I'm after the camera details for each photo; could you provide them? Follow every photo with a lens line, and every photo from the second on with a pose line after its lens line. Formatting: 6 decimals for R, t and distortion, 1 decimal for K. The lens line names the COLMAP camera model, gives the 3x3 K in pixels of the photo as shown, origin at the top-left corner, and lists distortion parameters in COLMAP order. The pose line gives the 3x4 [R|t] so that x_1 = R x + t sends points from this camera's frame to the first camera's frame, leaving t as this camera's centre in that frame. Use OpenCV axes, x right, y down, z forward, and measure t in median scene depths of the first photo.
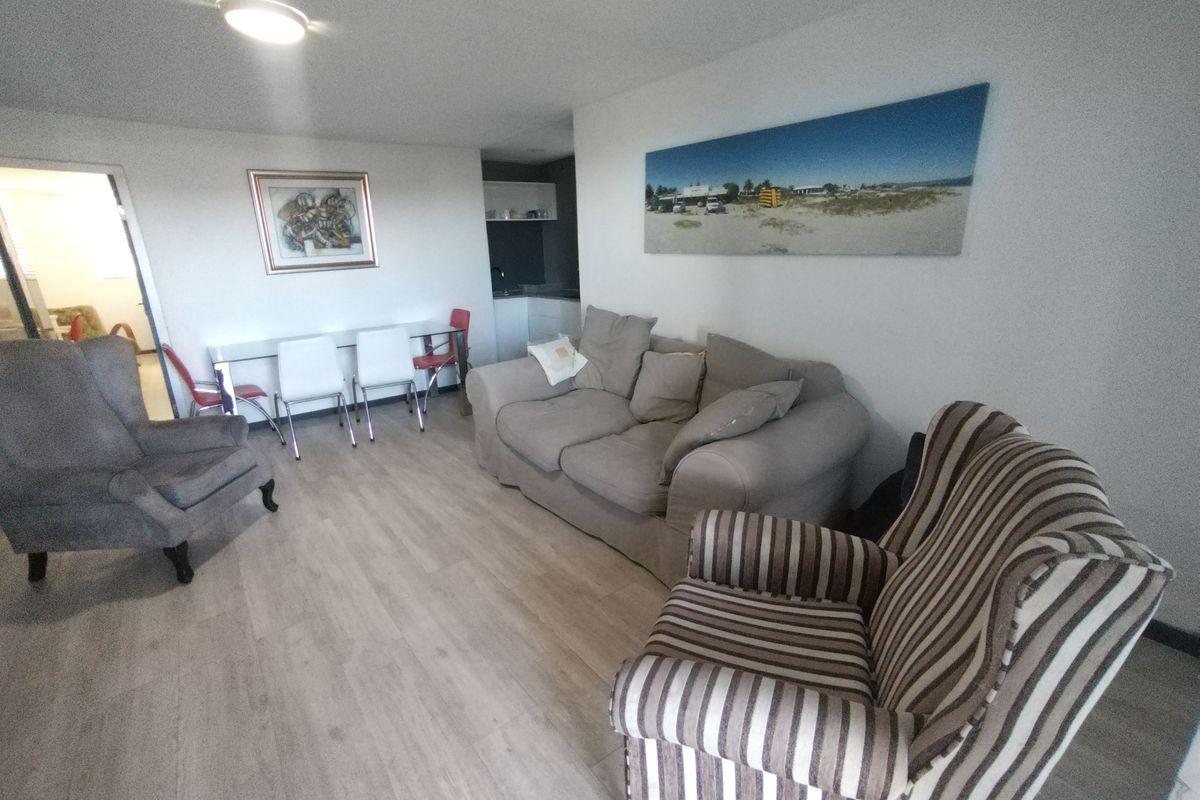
lens RADIAL K [[550.6, 0, 600.0], [0, 550.6, 400.0], [0, 0, 1]] dist [-0.062959, 0.051086]
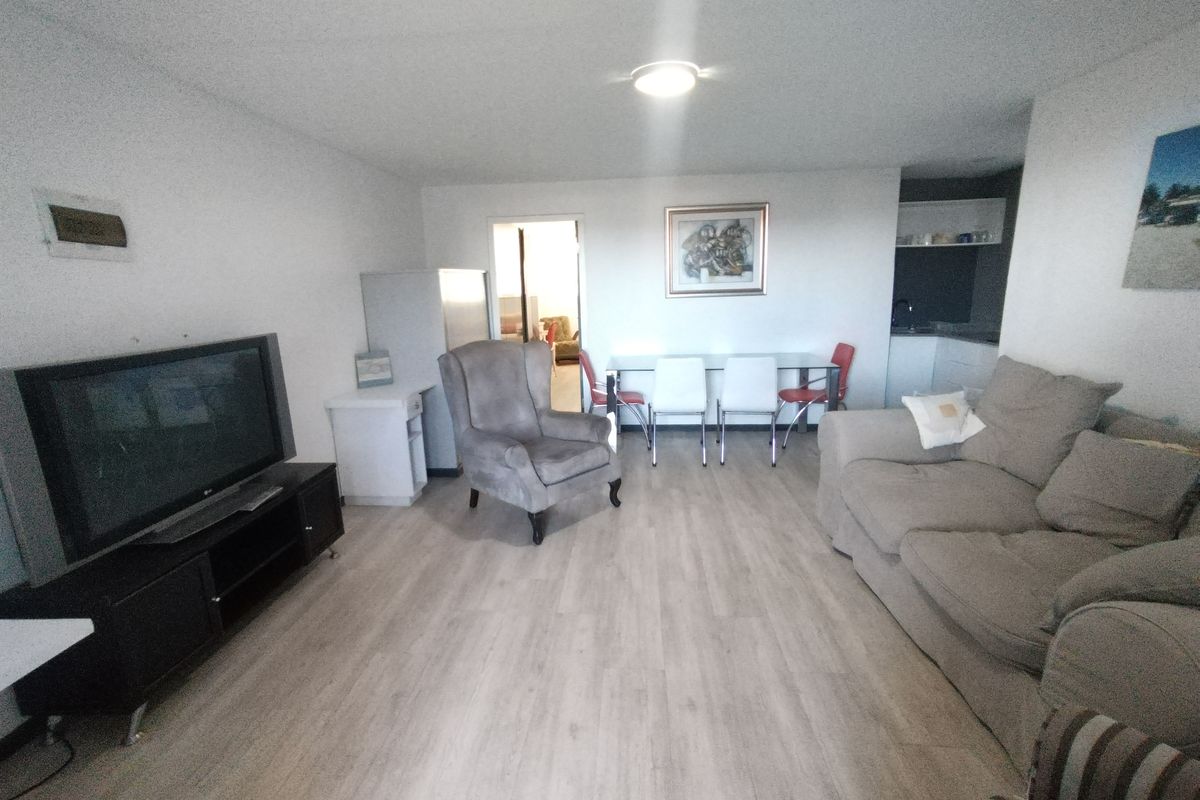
lens RADIAL K [[550.6, 0, 600.0], [0, 550.6, 400.0], [0, 0, 1]] dist [-0.062959, 0.051086]
pose [[0.733134, 0.154318, -0.662345, 0.081360], [-0.183451, 0.982688, 0.025895, -0.030526], [0.654875, 0.102523, 0.748751, 0.084399]]
